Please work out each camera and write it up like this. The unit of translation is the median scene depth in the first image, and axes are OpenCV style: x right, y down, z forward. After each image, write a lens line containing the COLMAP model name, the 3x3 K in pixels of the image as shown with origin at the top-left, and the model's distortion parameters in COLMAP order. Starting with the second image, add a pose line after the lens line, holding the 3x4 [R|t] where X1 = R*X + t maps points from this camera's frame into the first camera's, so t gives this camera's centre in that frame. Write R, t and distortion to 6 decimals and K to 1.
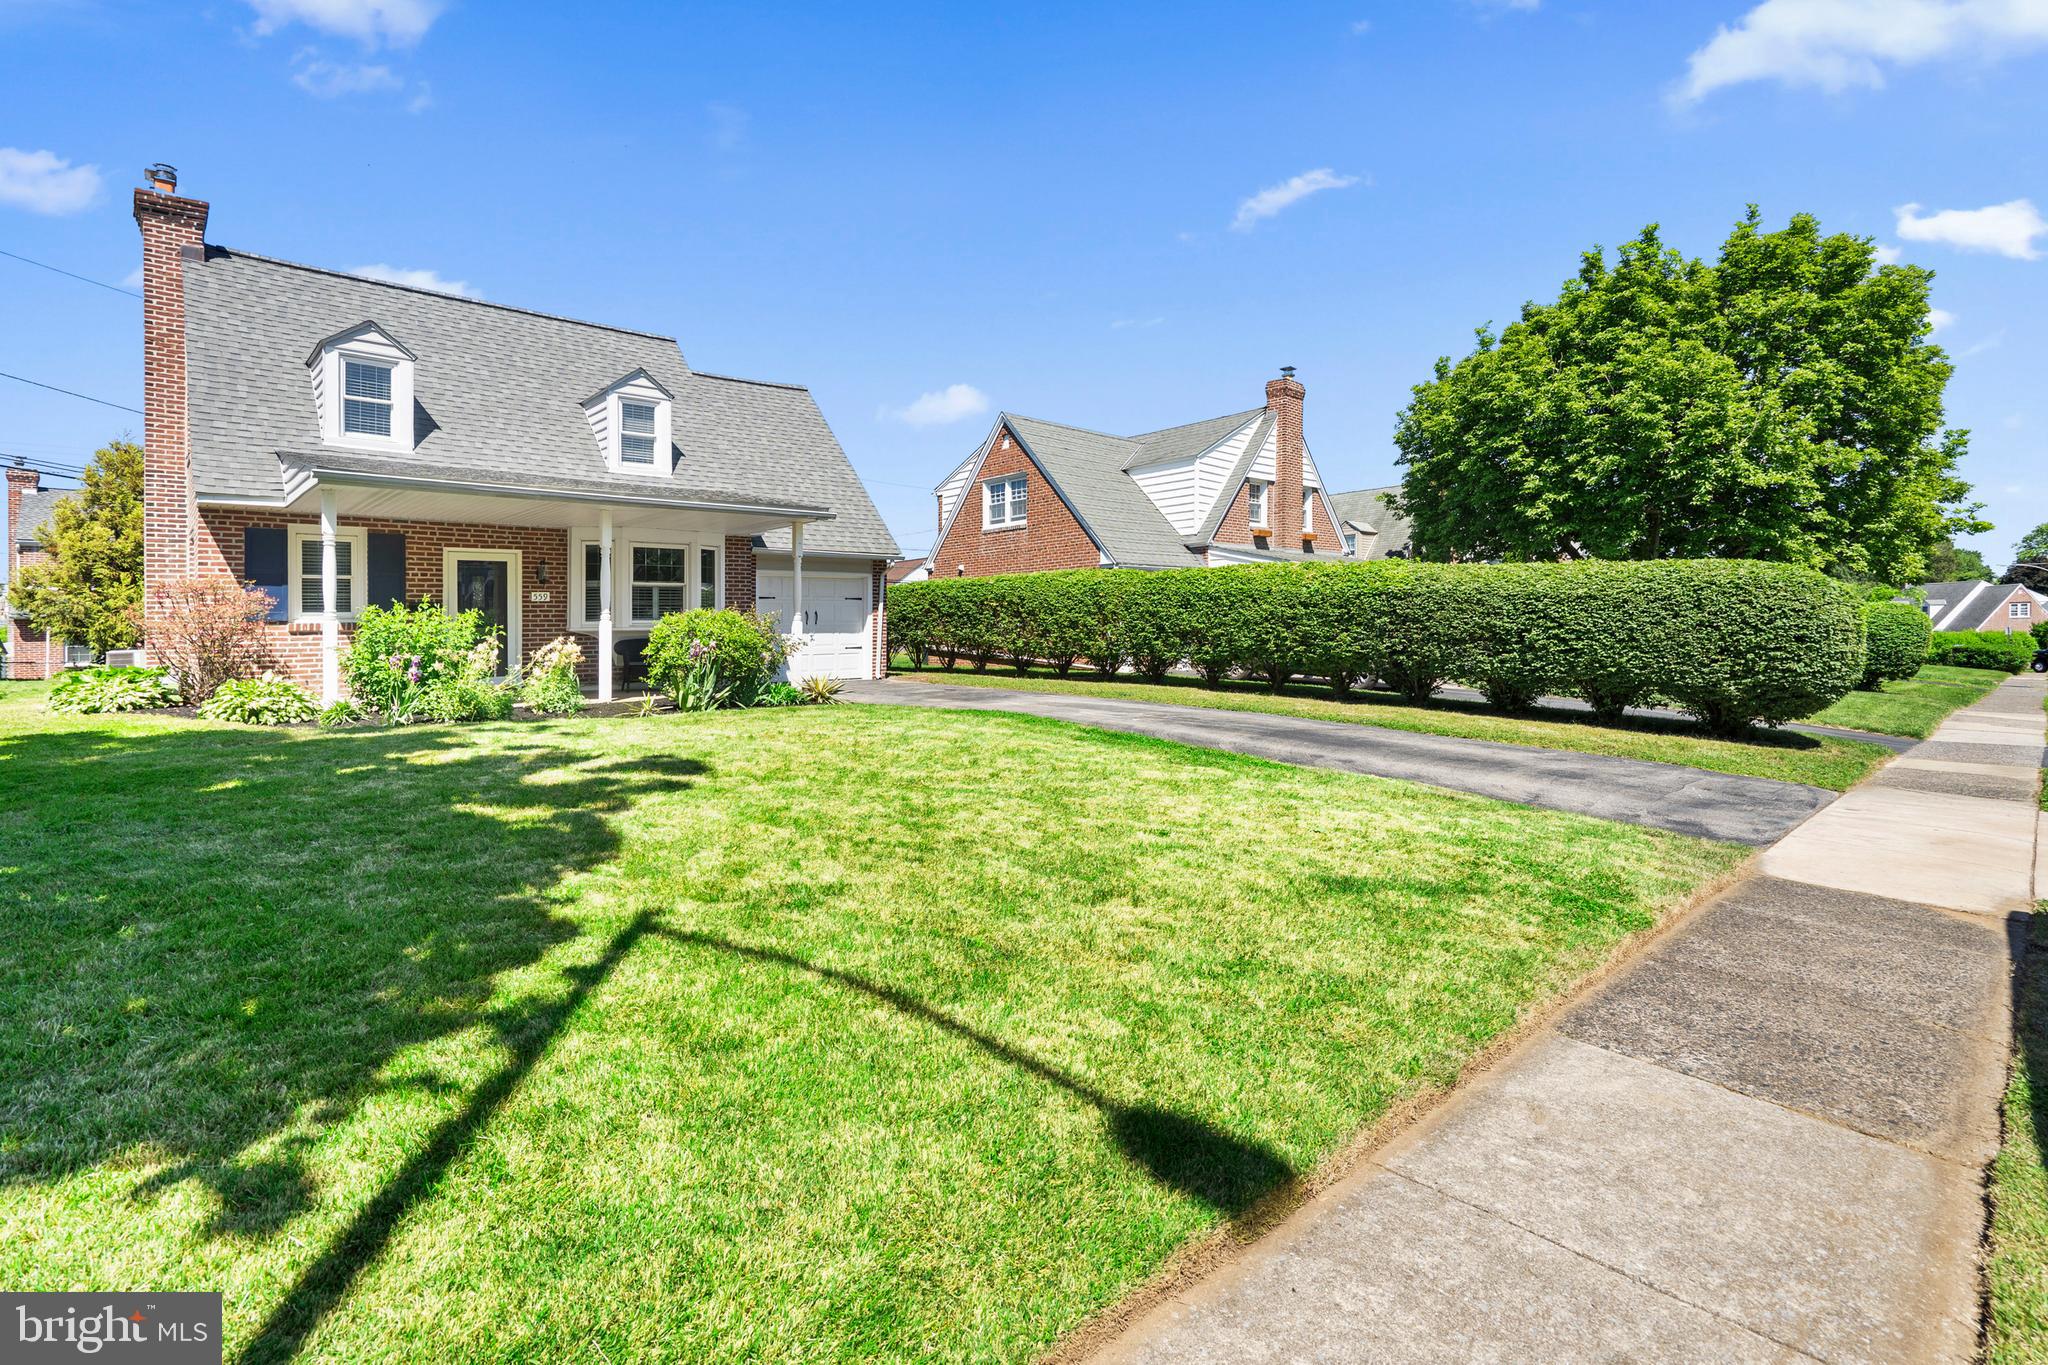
lens RADIAL K [[934.0, 0, 1021.0], [0, 934.0, 650.4], [0, 0, 1]] dist [-0.000818, 0.000577]
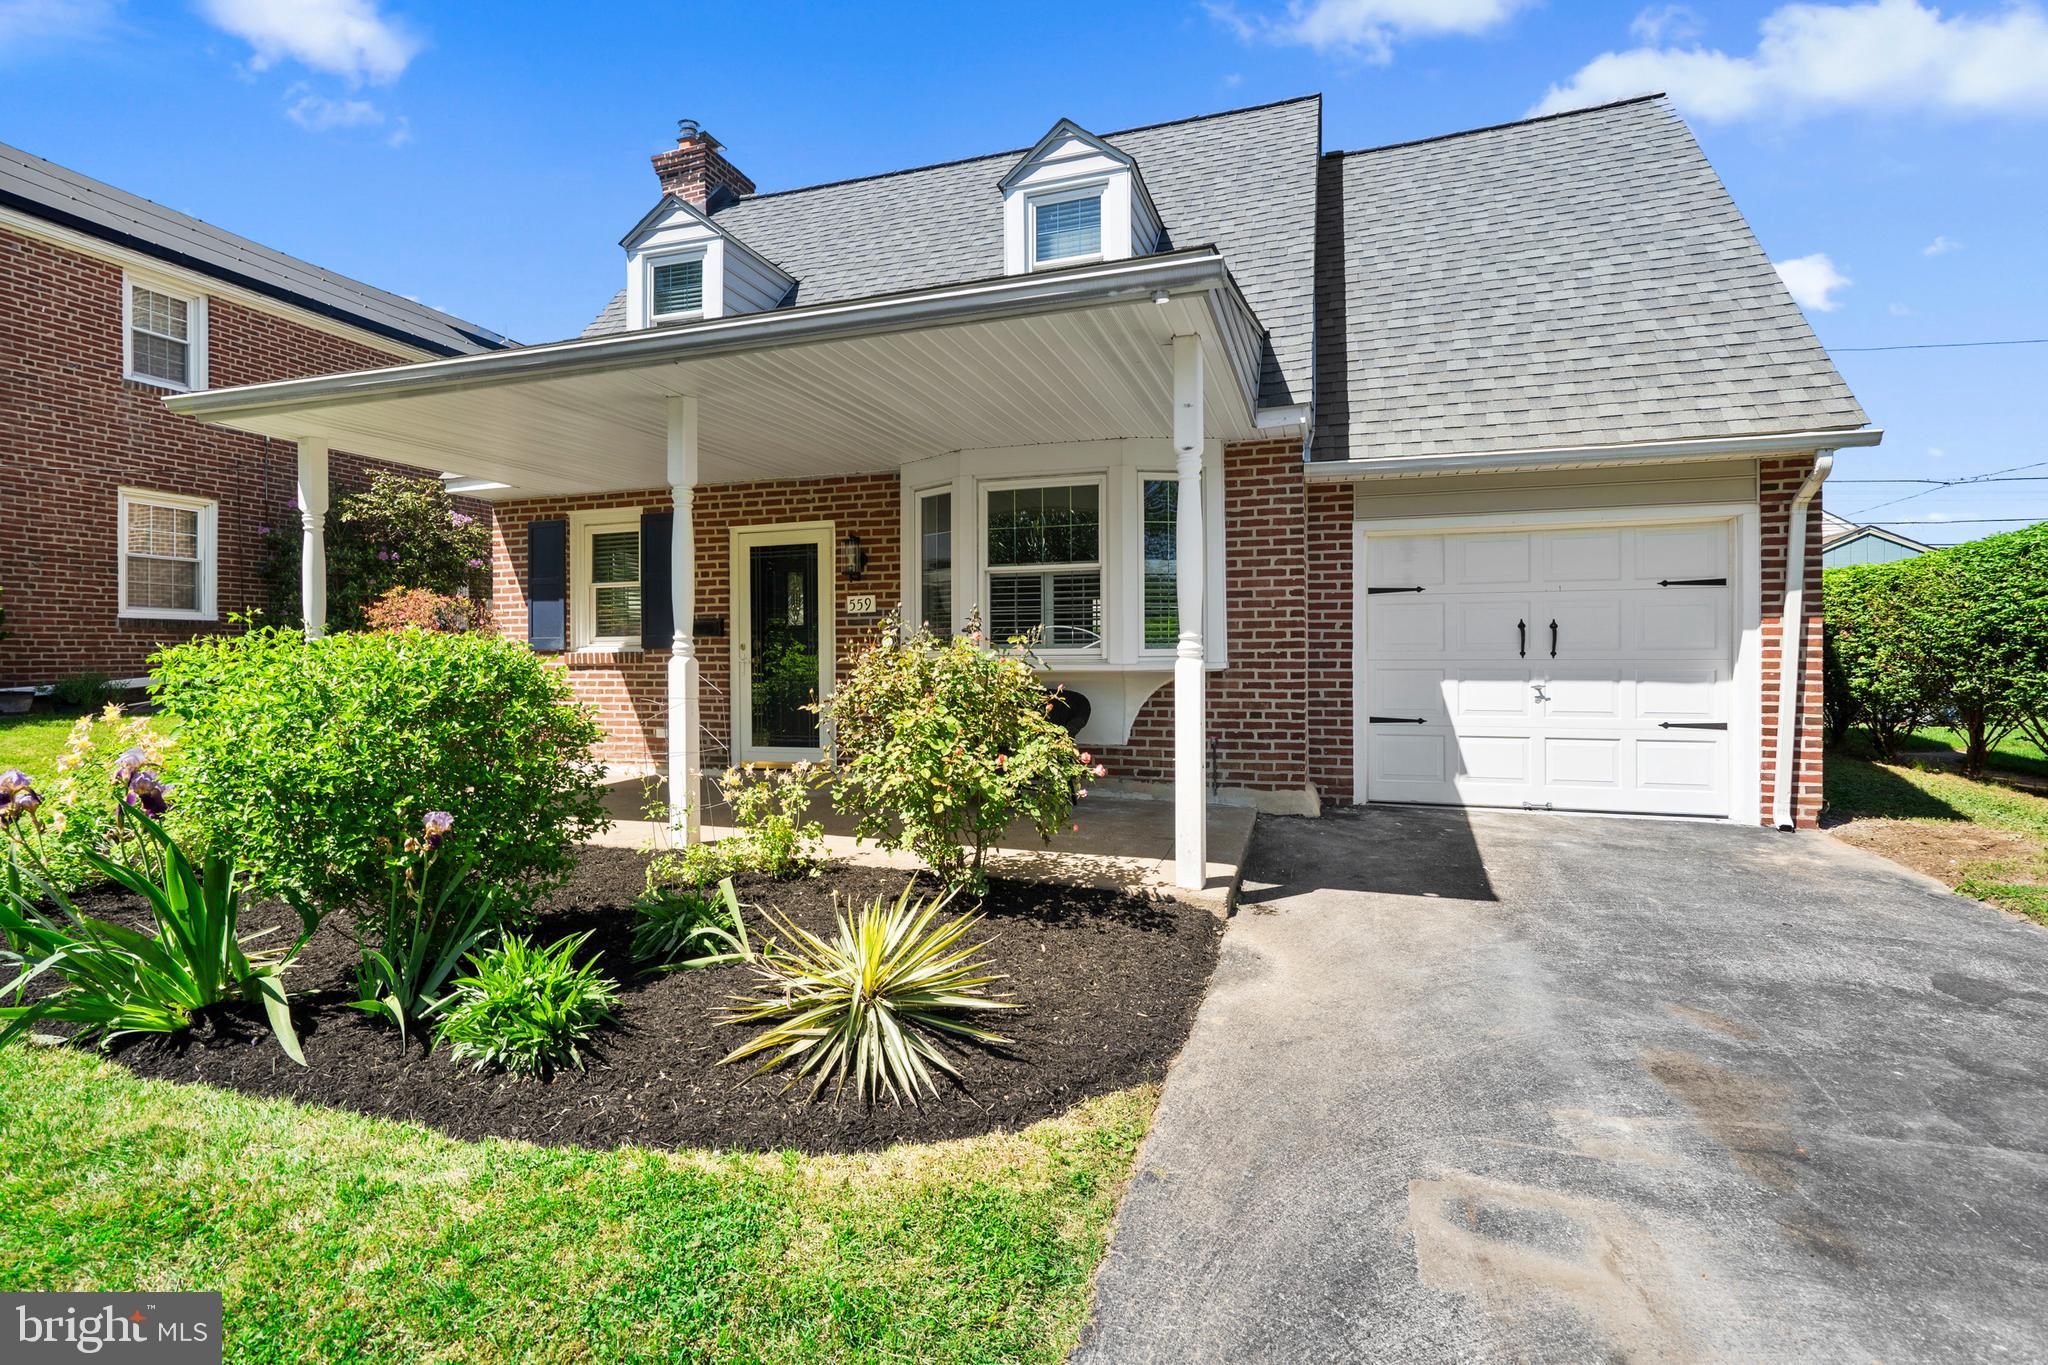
lens RADIAL K [[934.0, 0, 1021.0], [0, 934.0, 650.4], [0, 0, 1]] dist [-0.000818, 0.000577]
pose [[0.491846, 0.000991, -0.870682, -0.002005], [-0.025662, 0.999581, -0.013358, -0.023990], [0.870304, 0.028914, 0.491665, 0.754073]]
